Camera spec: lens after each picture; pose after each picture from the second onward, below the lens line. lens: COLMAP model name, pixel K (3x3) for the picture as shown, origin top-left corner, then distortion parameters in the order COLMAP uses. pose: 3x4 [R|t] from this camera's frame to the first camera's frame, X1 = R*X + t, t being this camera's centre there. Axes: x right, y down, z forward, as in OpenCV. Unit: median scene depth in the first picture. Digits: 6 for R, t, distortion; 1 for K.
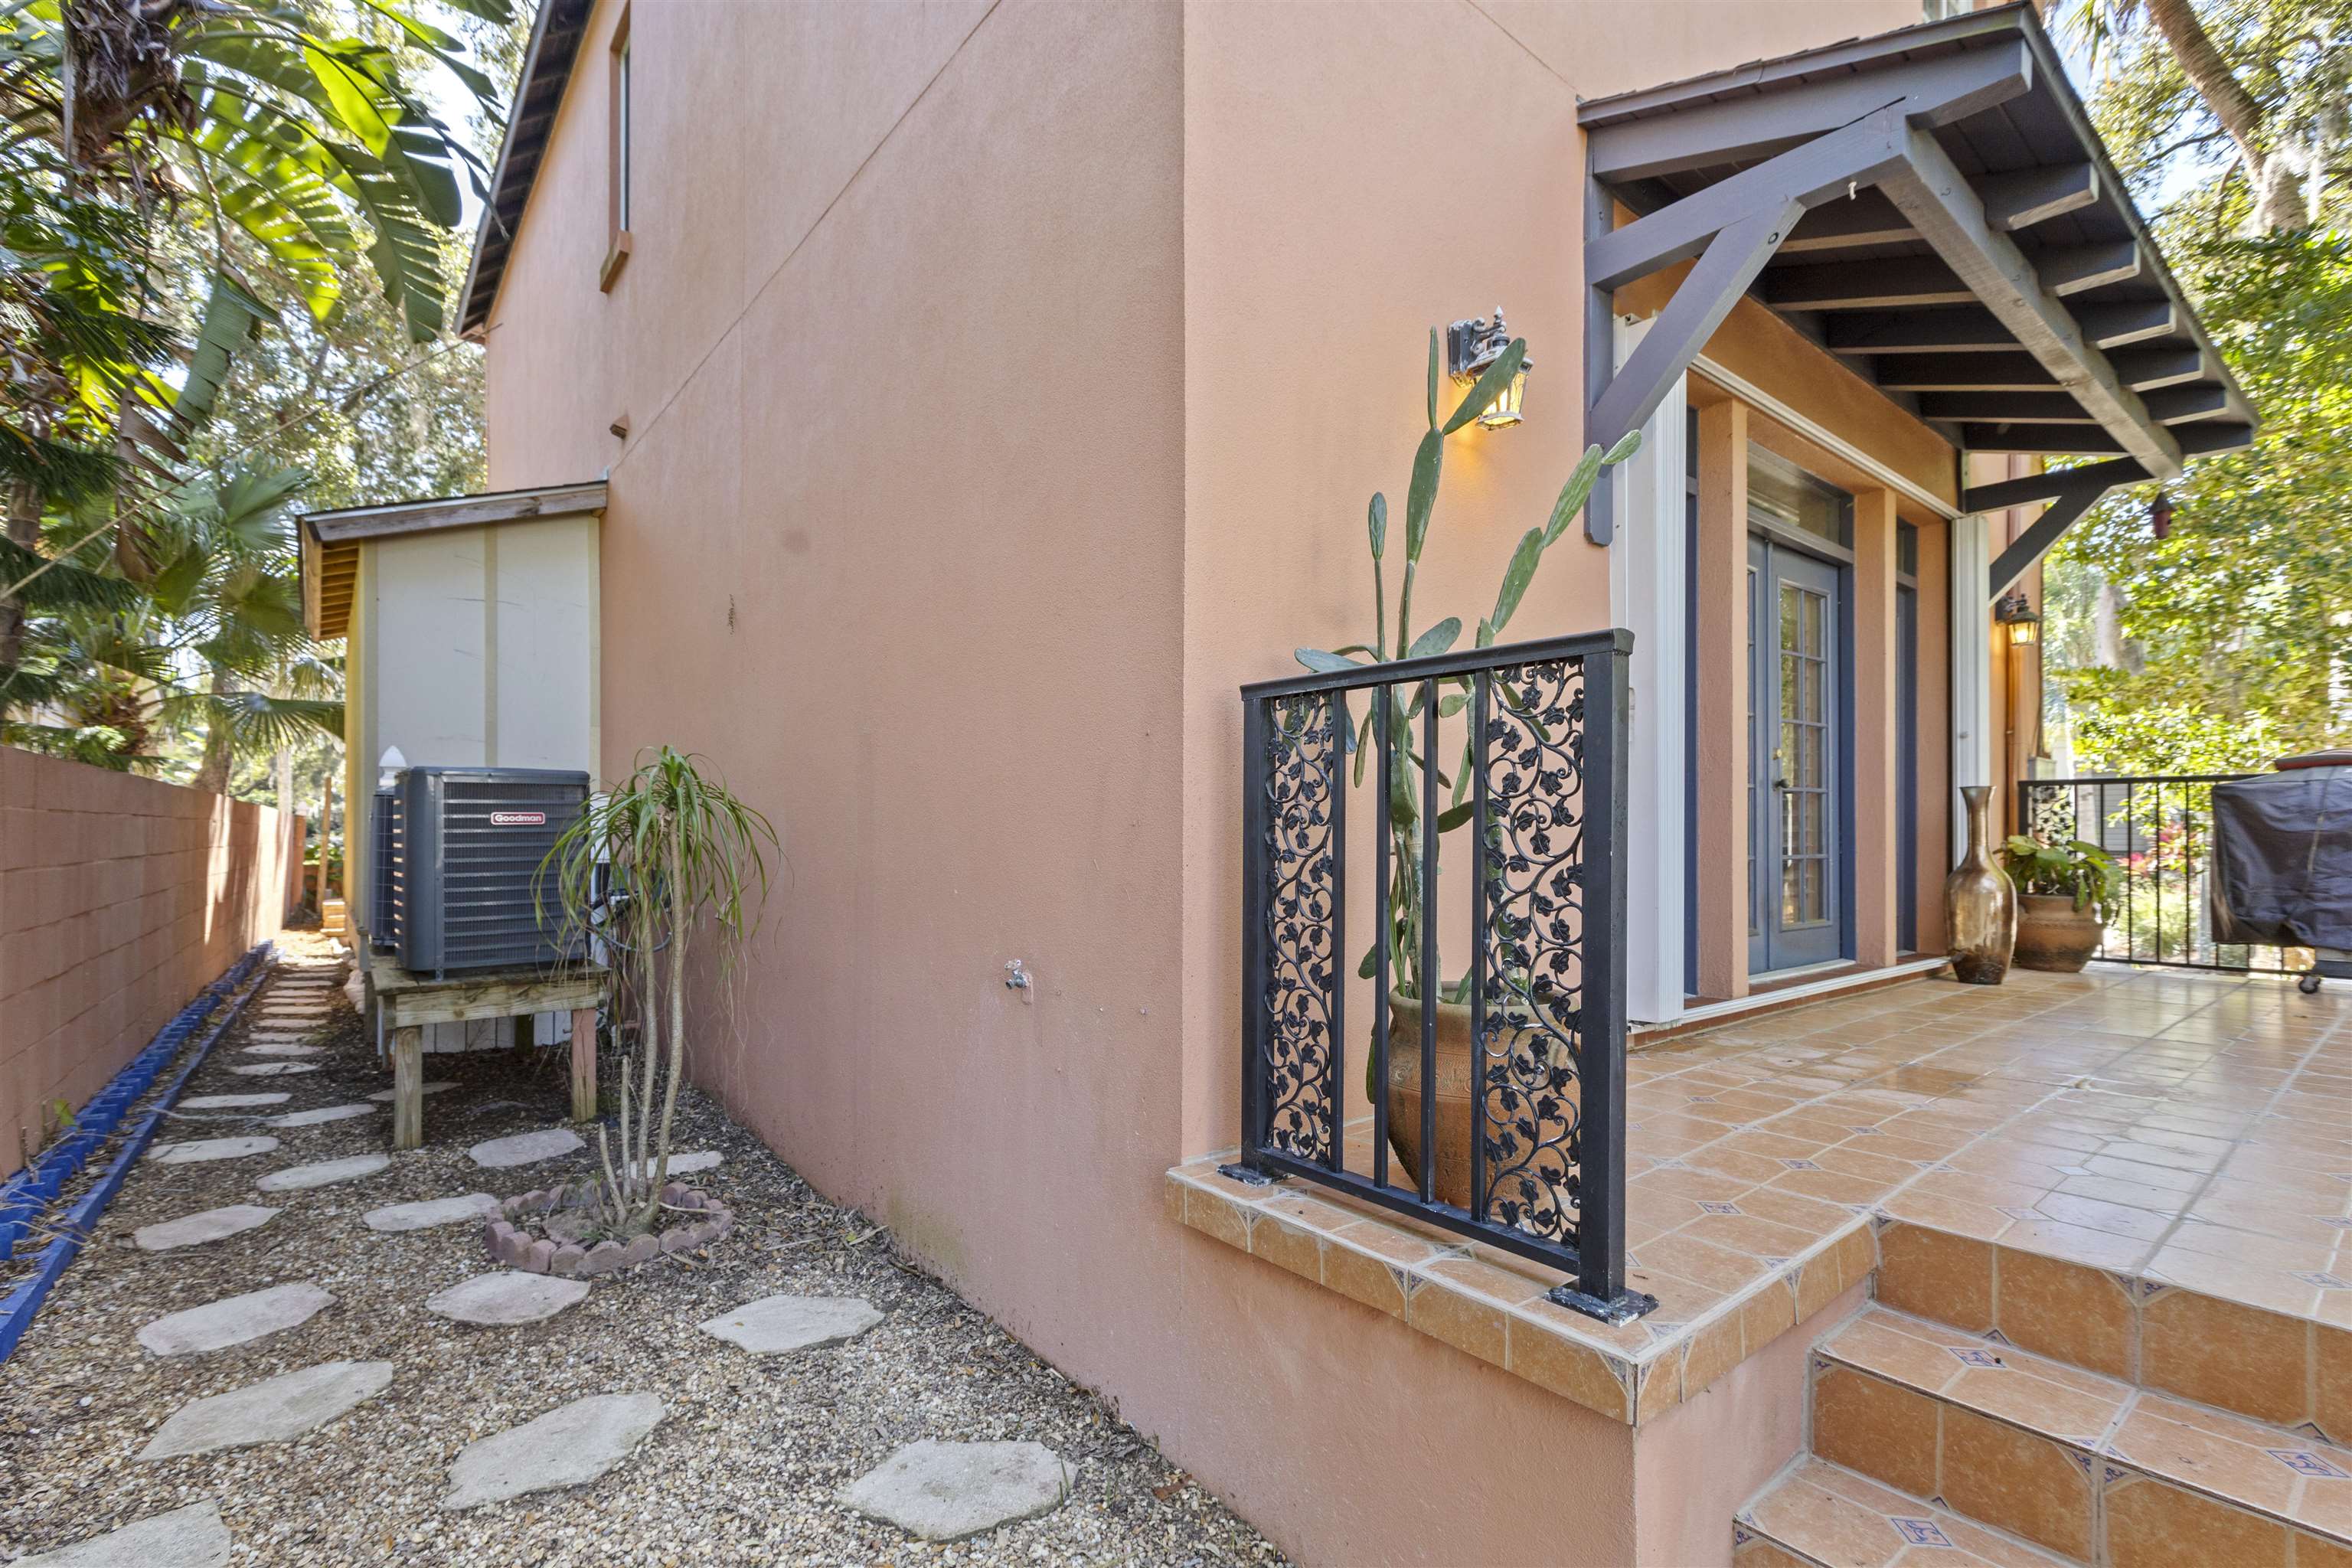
lens RADIAL K [[1058.8, 0, 1181.0], [0, 1058.8, 823.1], [0, 0, 1]] dist [-0.004101, -0.000738]
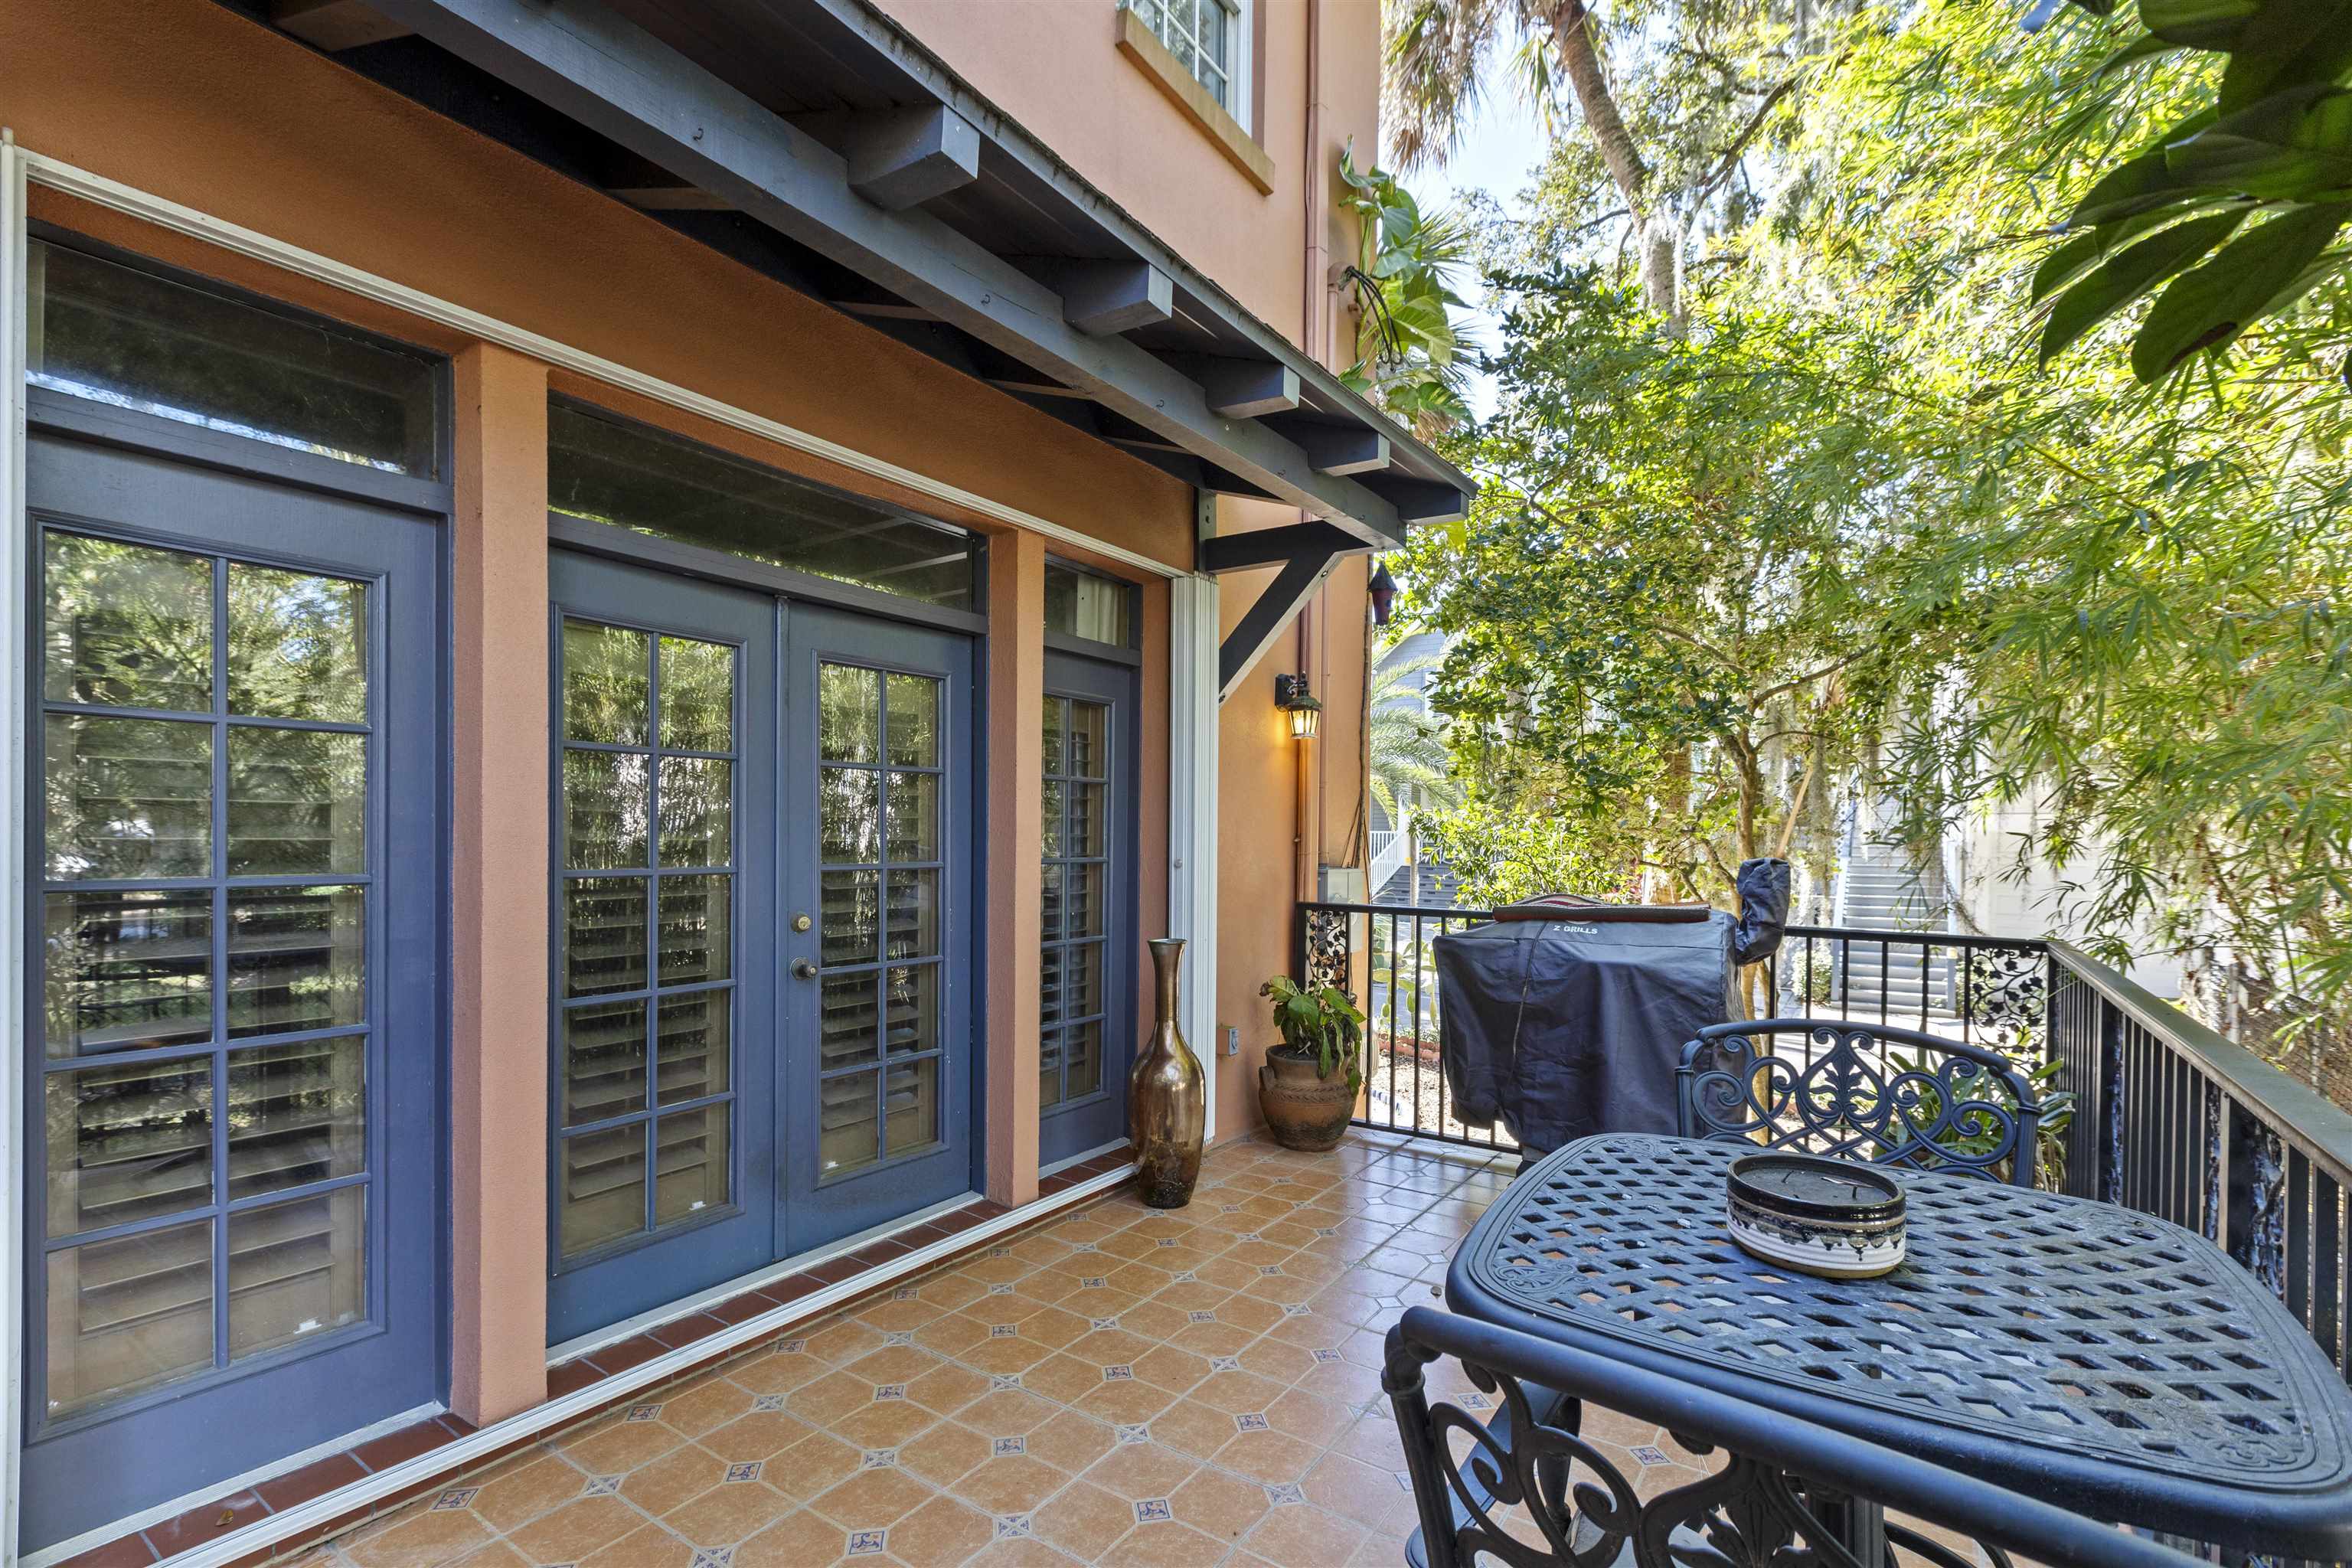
lens RADIAL K [[1058.8, 0, 1195.6], [0, 1058.8, 841.2], [0, 0, 1]] dist [-0.004101, -0.000738]
pose [[0.954992, 0.001372, 0.296628, 1.180295], [-0.008254, 0.999725, 0.021950, -0.262152], [-0.296516, -0.023411, 0.954741, 0.595134]]
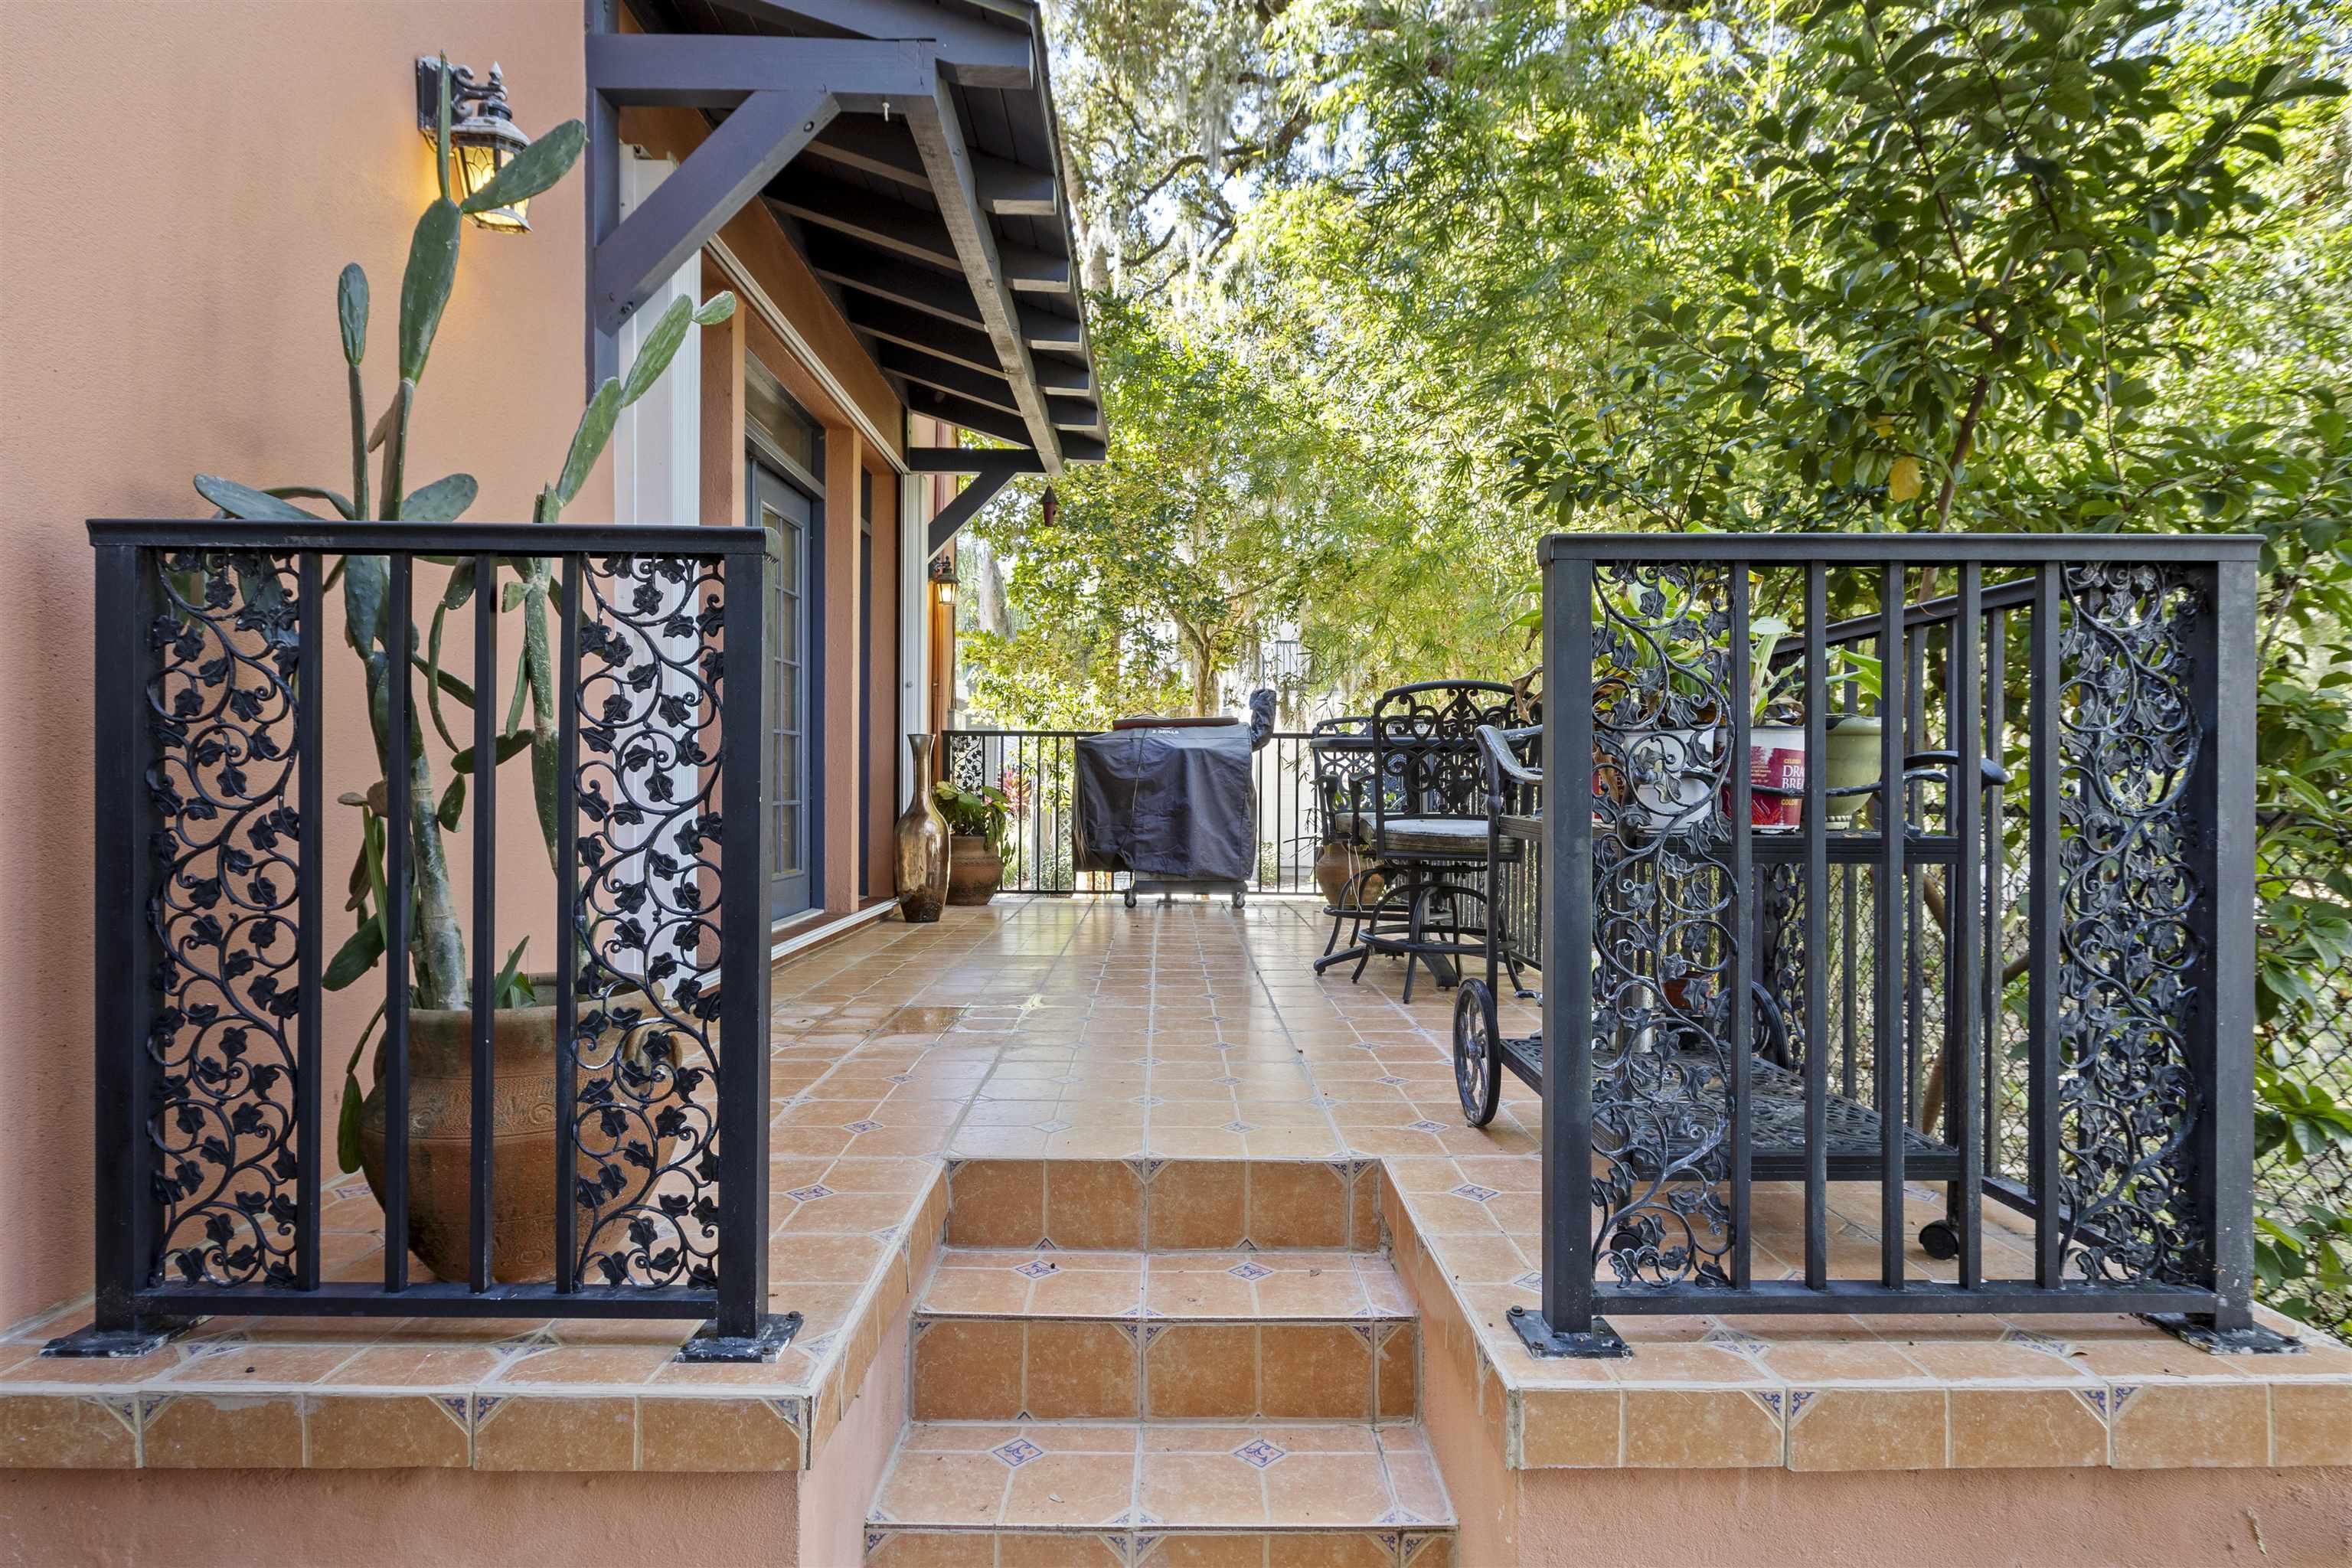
lens RADIAL K [[1225.6, 0, 1169.4], [0, 1225.6, 797.0], [0, 0, 1]] dist [-0.005883, 0.000237]
pose [[0.618213, -0.005865, 0.785989, -0.109401], [-0.014254, 0.999724, 0.018671, 0.003106], [-0.785881, -0.022746, 0.617959, 0.114151]]
